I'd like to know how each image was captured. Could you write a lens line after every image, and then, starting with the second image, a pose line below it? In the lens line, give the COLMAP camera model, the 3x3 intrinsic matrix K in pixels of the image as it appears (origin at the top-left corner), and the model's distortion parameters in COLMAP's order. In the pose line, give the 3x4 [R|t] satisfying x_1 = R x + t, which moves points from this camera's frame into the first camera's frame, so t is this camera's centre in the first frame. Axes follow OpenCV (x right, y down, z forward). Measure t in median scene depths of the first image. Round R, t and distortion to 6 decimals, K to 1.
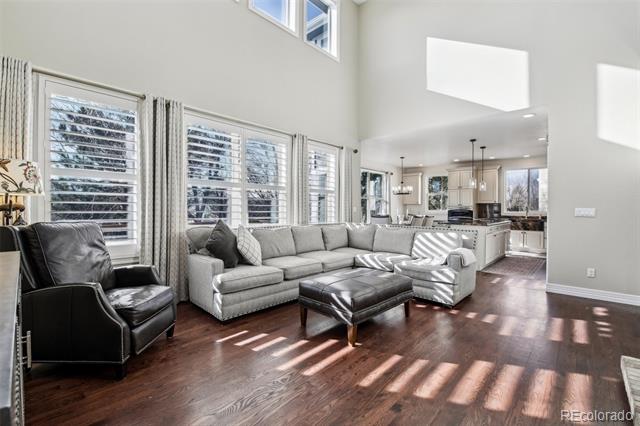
lens RADIAL K [[286.1, 0, 317.2], [0, 286.1, 207.1], [0, 0, 1]] dist [-0.004458, -0.002879]
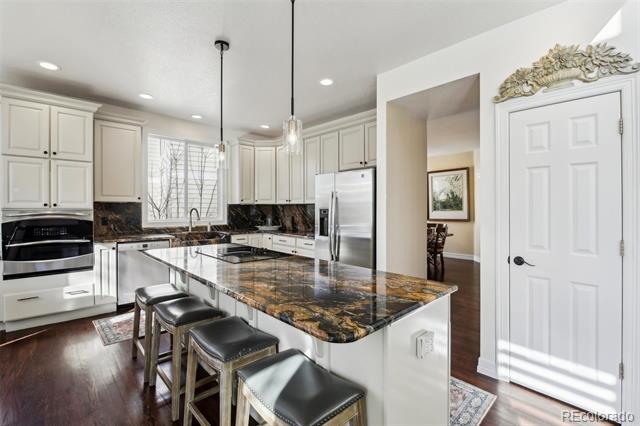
lens RADIAL K [[286.1, 0, 319.4], [0, 286.1, 208.7], [0, 0, 1]] dist [-0.004458, -0.002879]
pose [[0.046129, -0.011185, 0.998873, 0.194457], [-0.012729, 0.999850, 0.011783, -0.012937], [-0.998854, -0.013258, 0.045980, 0.723482]]
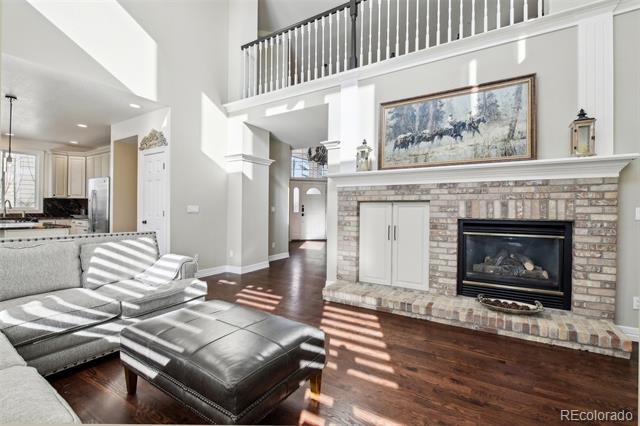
lens RADIAL K [[286.1, 0, 318.2], [0, 286.1, 210.6], [0, 0, 1]] dist [-0.004458, -0.002879]
pose [[-0.212121, -0.011513, 0.977175, -0.173423], [-0.019754, 0.999777, 0.007491, 0.001862], [-0.977044, -0.017714, -0.212302, 0.345367]]
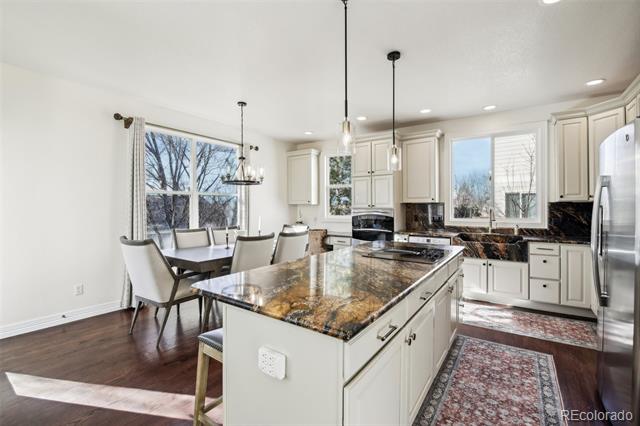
lens RADIAL K [[286.1, 0, 315.6], [0, 286.1, 210.7], [0, 0, 1]] dist [-0.004458, -0.002879]
pose [[0.988012, -0.005577, 0.154276, 0.346929], [0.003895, 0.999930, 0.011206, -0.005814], [-0.154328, -0.010471, 0.987964, 0.541505]]
